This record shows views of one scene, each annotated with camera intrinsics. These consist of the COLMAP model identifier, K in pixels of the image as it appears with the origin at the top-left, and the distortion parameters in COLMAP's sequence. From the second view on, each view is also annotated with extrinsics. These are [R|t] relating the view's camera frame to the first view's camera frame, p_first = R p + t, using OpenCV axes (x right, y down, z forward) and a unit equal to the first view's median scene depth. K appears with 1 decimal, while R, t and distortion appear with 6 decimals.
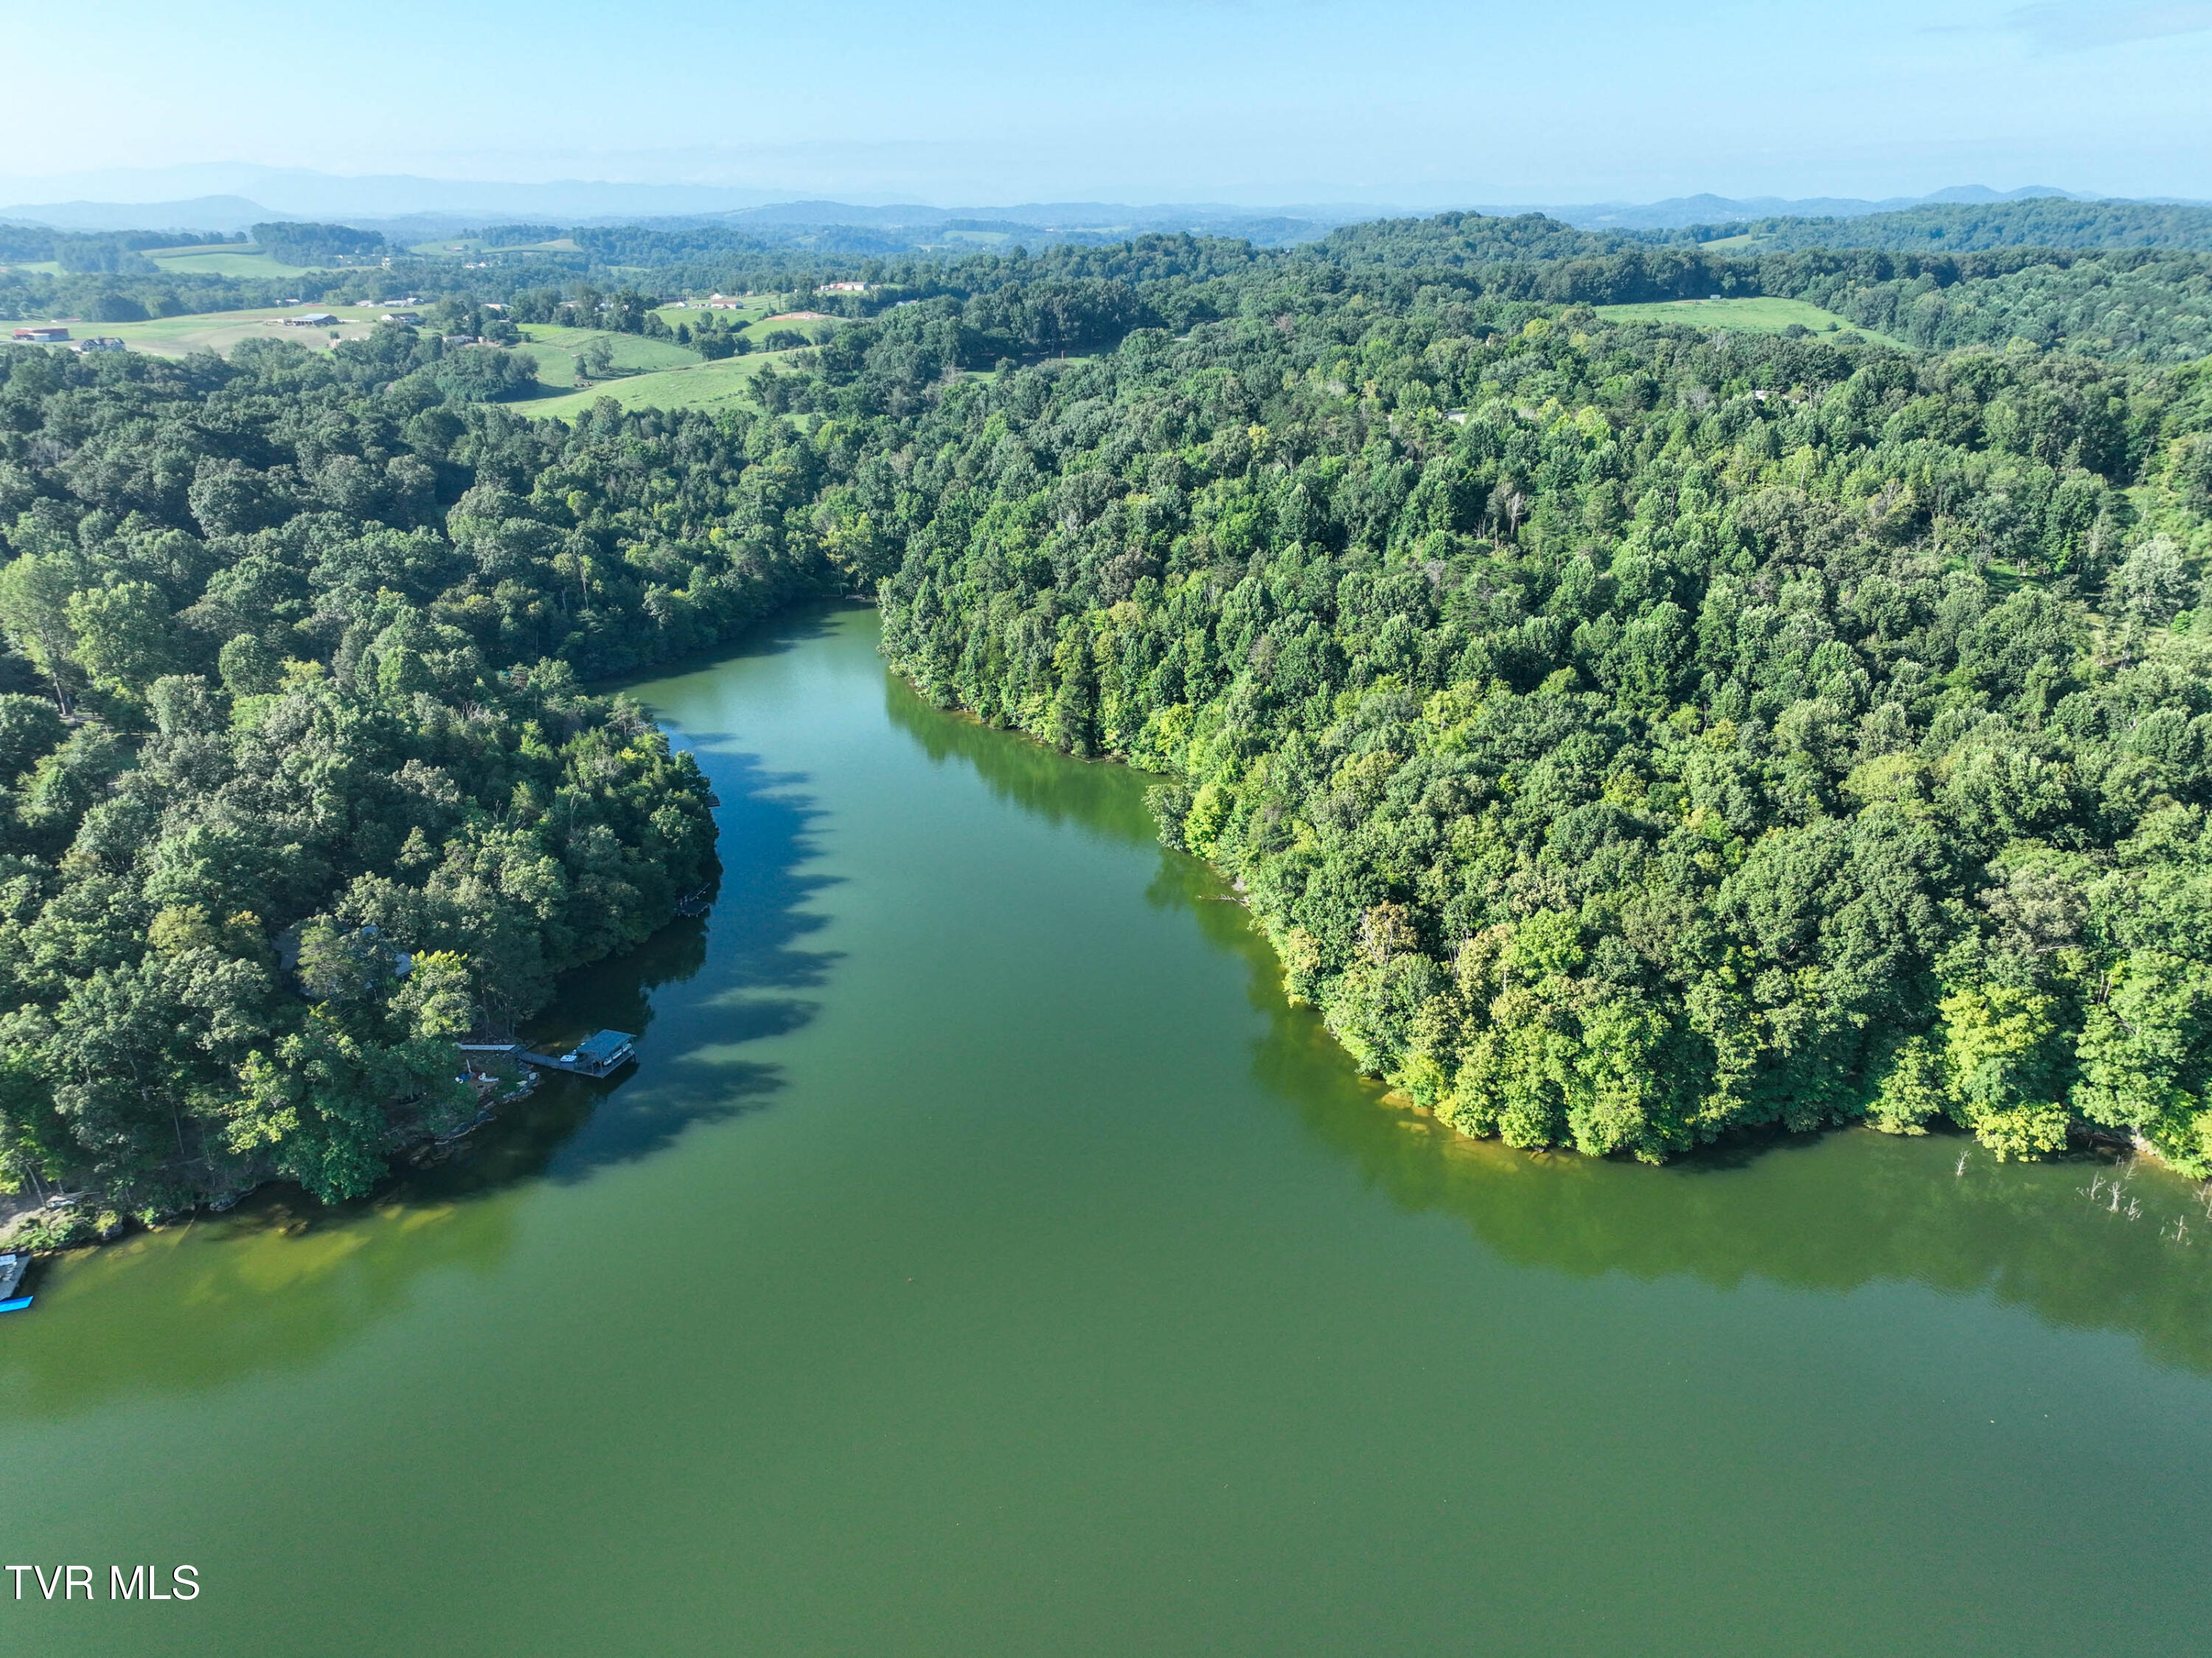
lens RADIAL K [[1555.6, 0, 1112.9], [0, 1555.6, 833.2], [0, 0, 1]] dist [-0.001384, 0.016037]
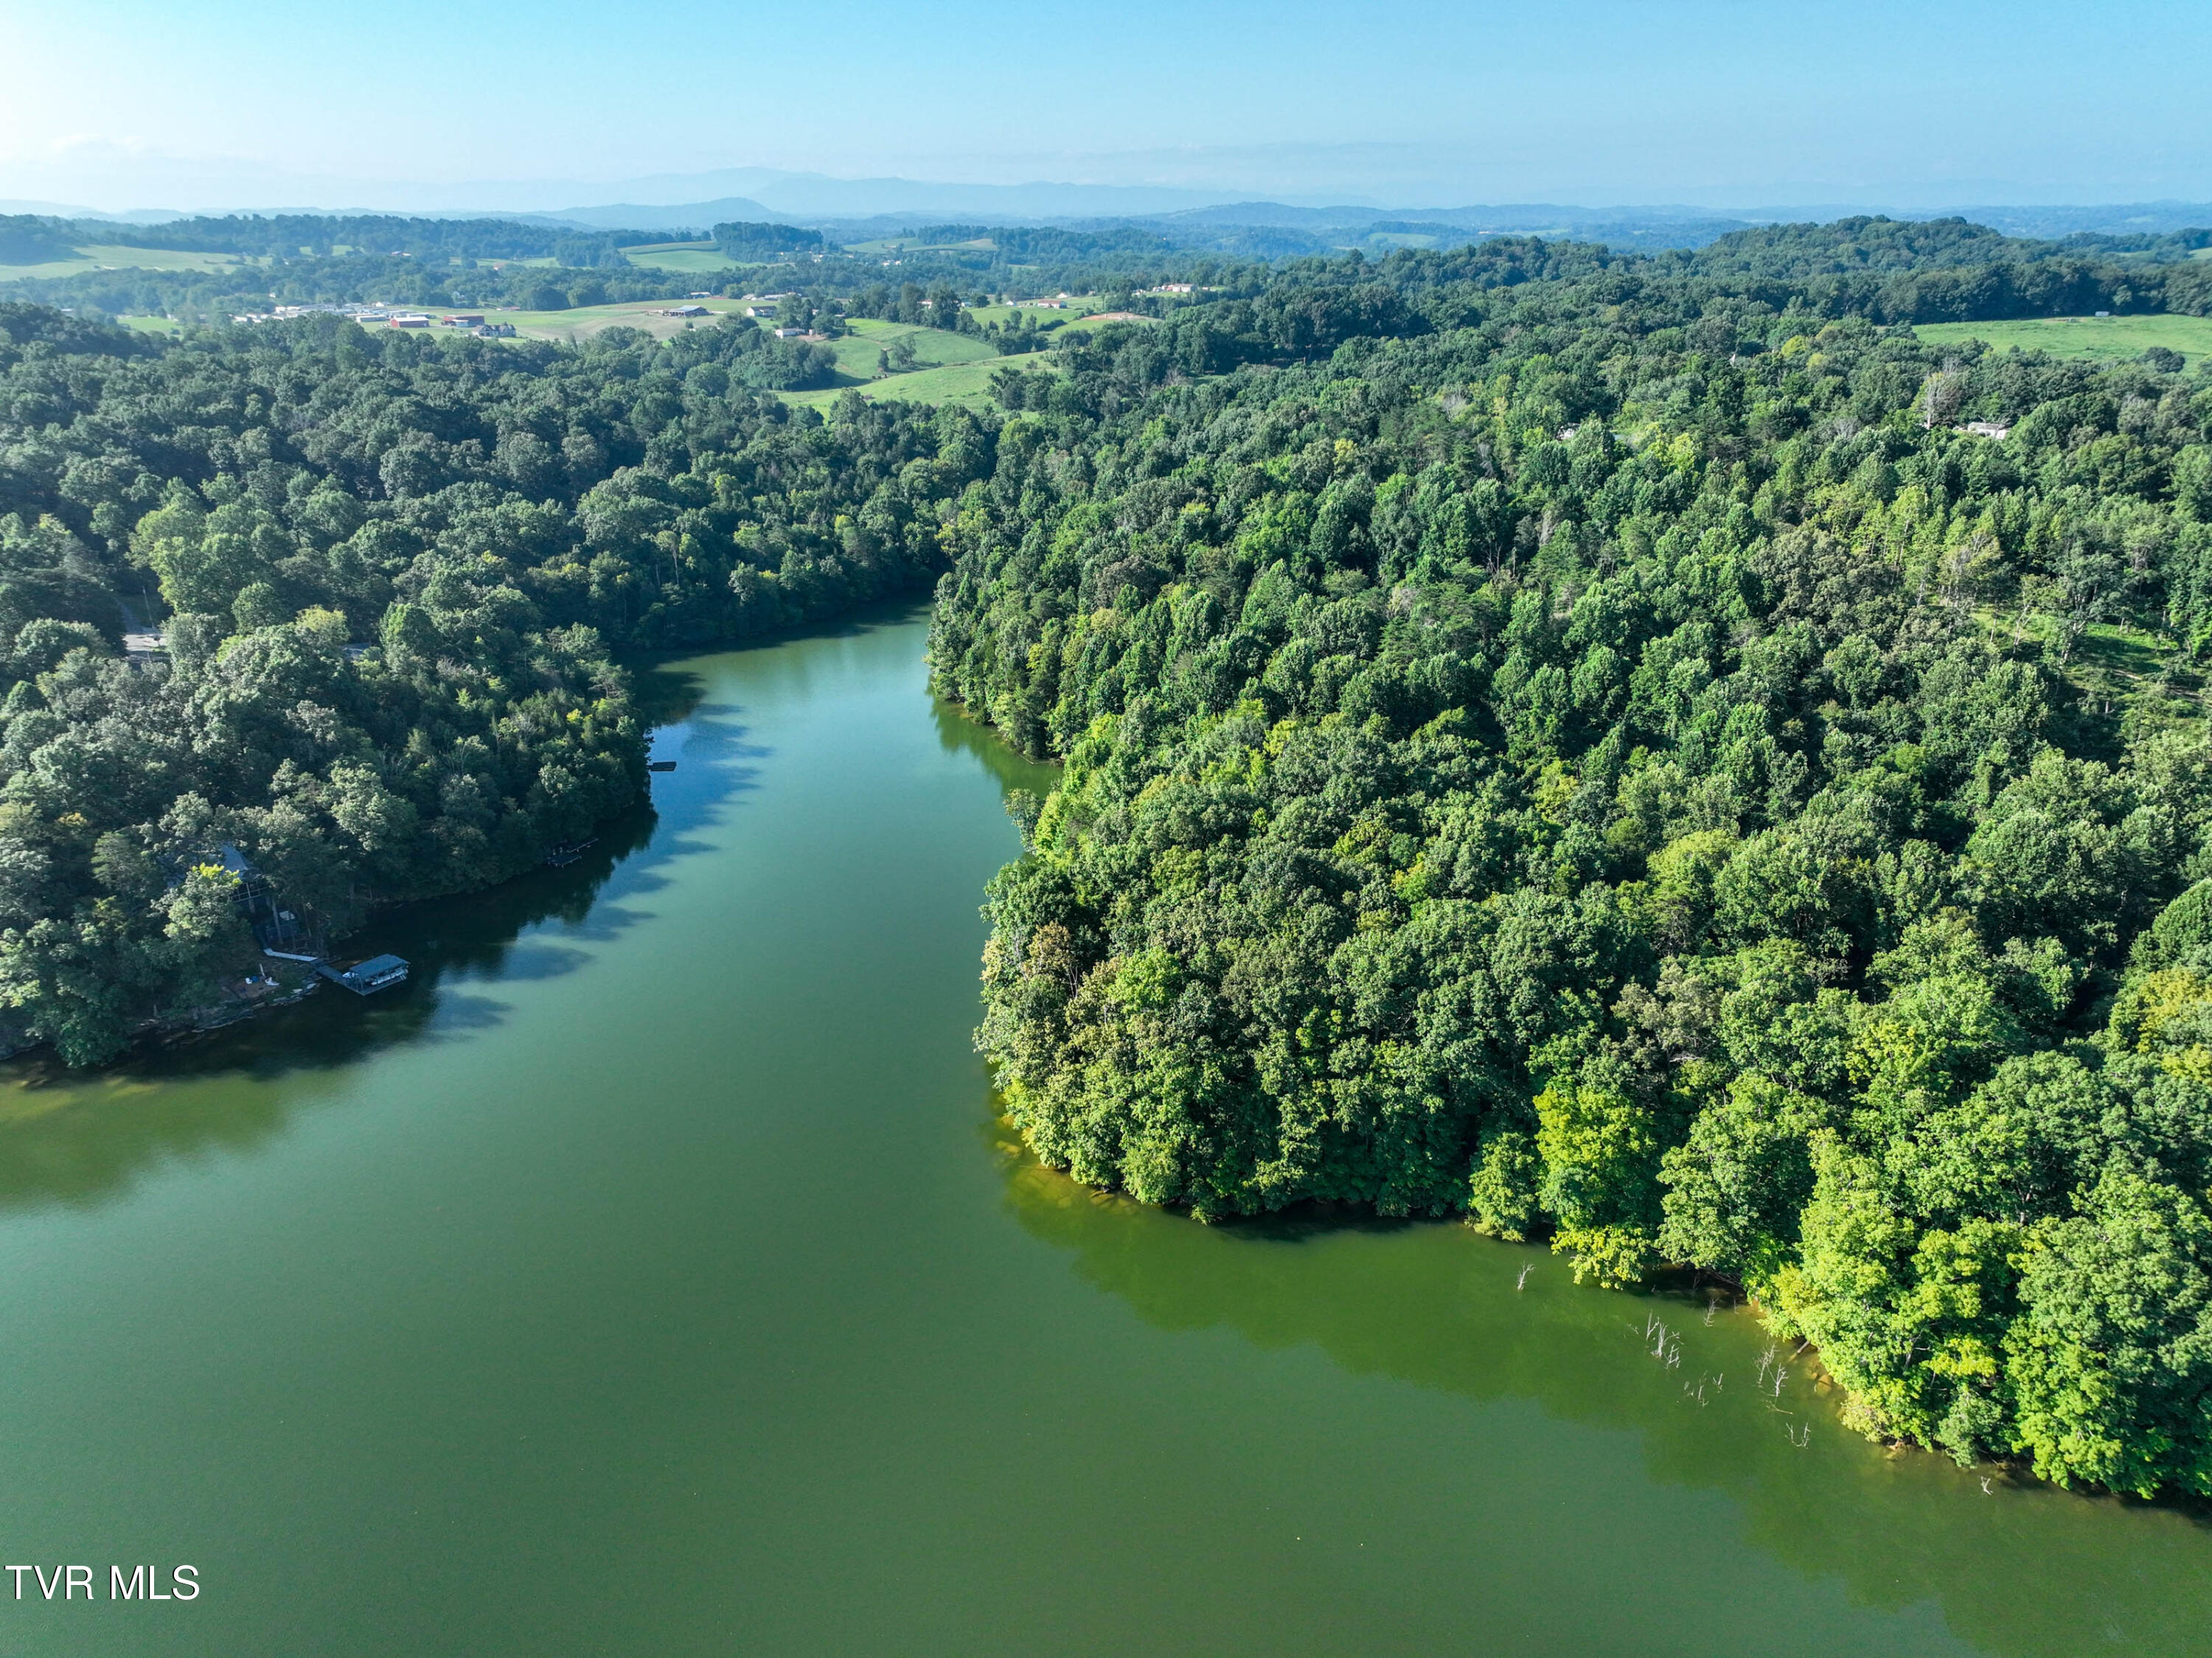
lens RADIAL K [[1555.6, 0, 1105.9], [0, 1555.6, 830.1], [0, 0, 1]] dist [-0.001384, 0.016037]
pose [[0.962280, 0.103405, -0.251643, 0.279480], [-0.103942, 0.994520, 0.011196, -0.017843], [0.251421, 0.015382, 0.967755, 0.029421]]
